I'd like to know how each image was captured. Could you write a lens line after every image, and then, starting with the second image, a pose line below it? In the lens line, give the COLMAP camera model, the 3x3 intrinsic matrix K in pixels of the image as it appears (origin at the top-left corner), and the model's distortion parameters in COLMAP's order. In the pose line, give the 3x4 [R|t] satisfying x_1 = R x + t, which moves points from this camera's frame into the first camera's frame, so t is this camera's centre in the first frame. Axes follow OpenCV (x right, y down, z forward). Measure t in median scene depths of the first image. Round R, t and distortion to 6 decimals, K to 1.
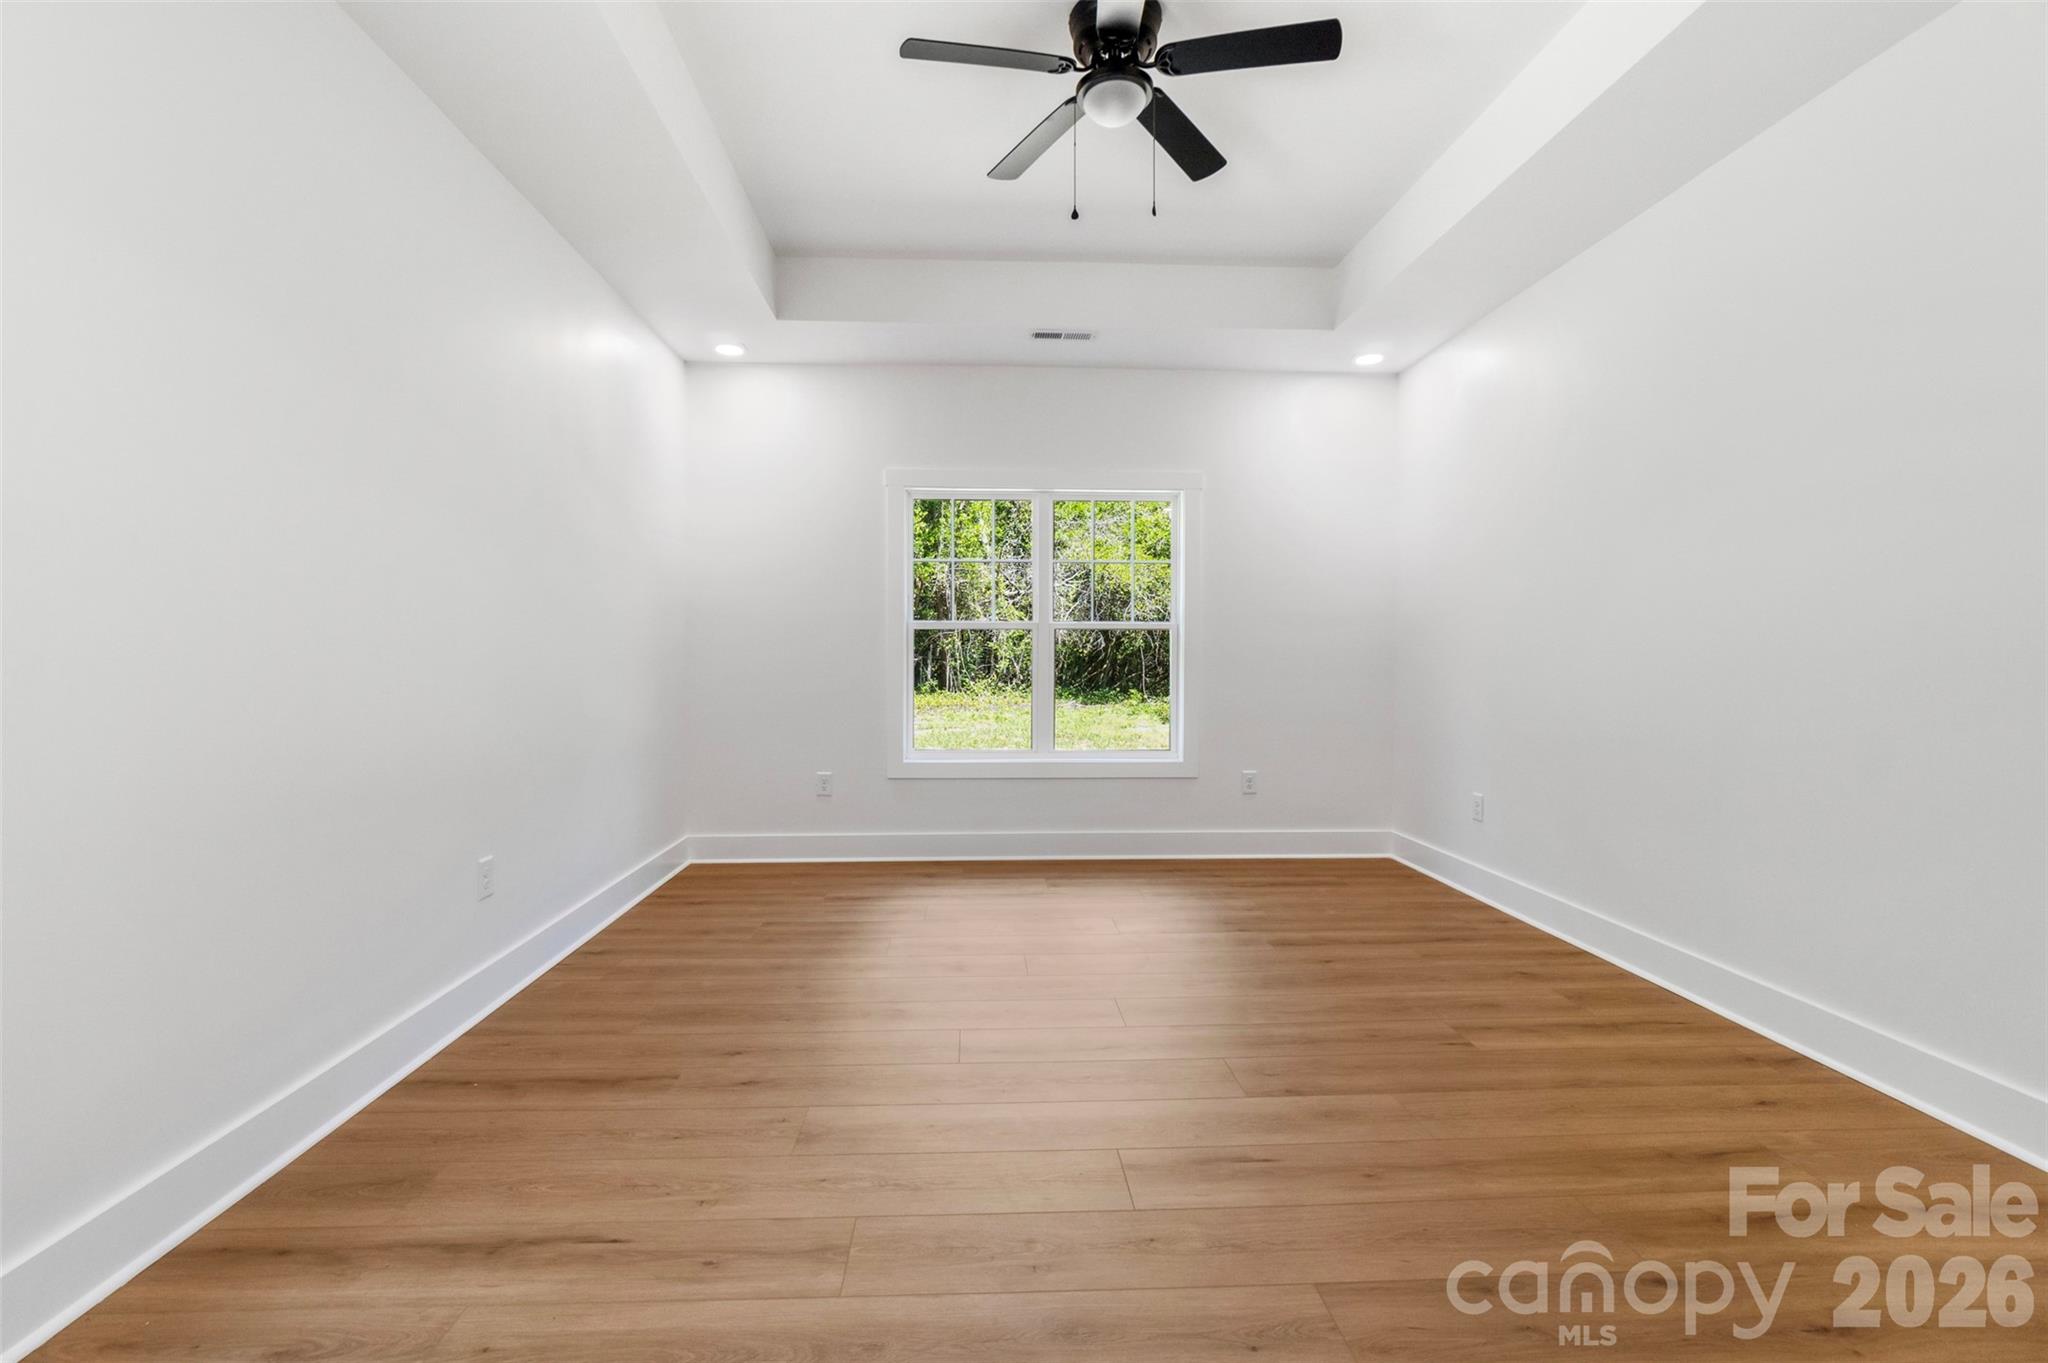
lens RADIAL K [[905.6, 0, 1024.0], [0, 905.6, 681.5], [0, 0, 1]] dist [-0.003059, -0.000020]
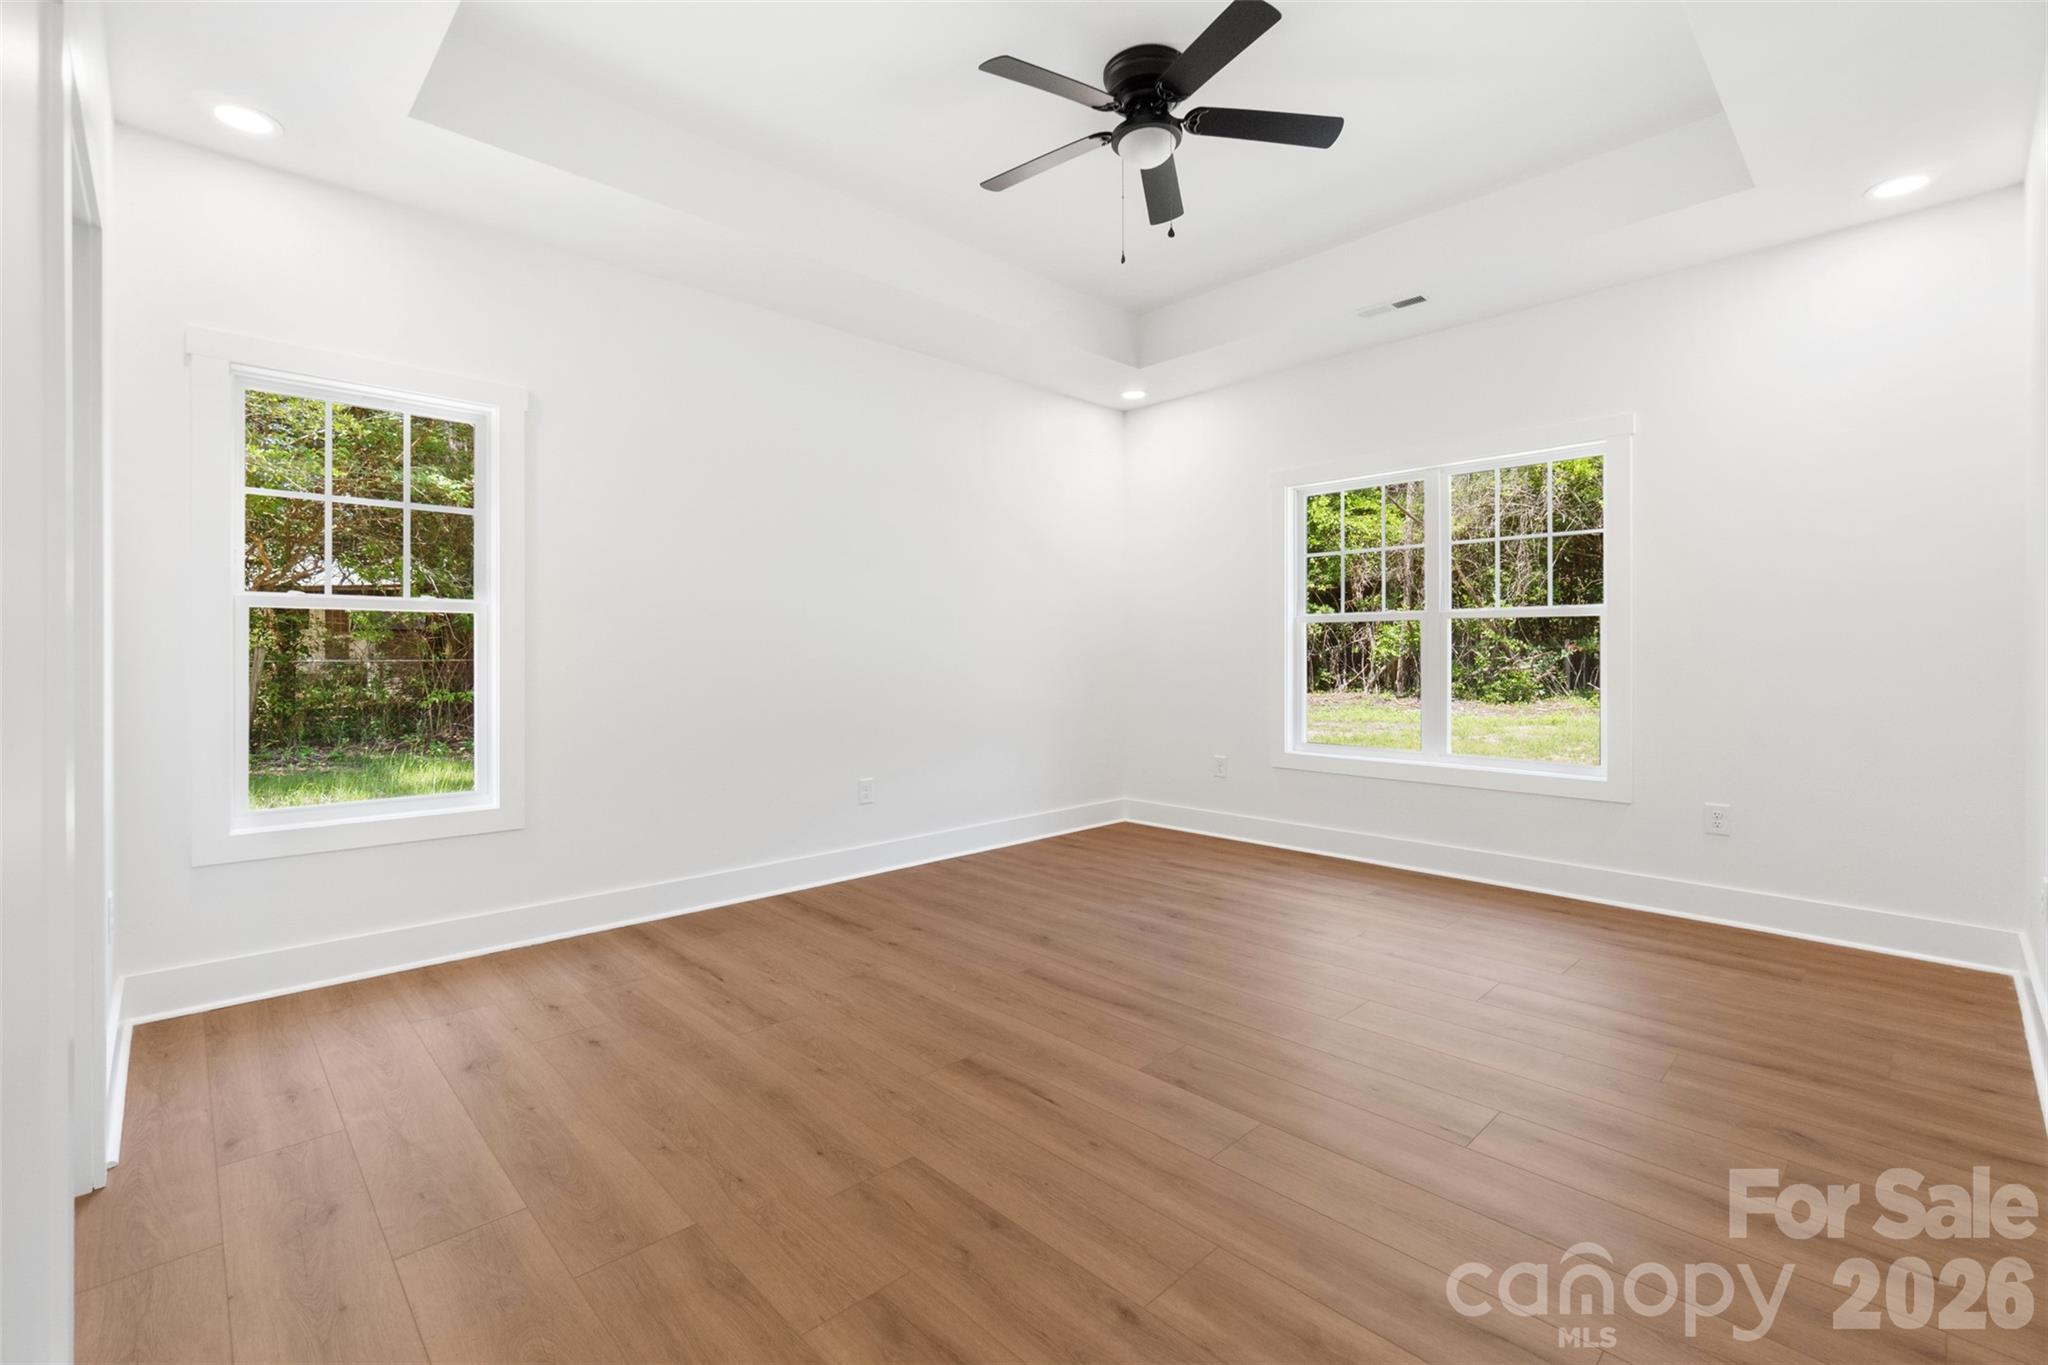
lens RADIAL K [[904.4, 0, 1018.3], [0, 904.4, 657.4], [0, 0, 1]] dist [-0.001375, 0.000737]
pose [[0.650237, 0.002505, -0.759727, 0.560456], [-0.017713, 0.999773, -0.011864, -0.002079], [0.759525, 0.021172, 0.650134, 0.119898]]
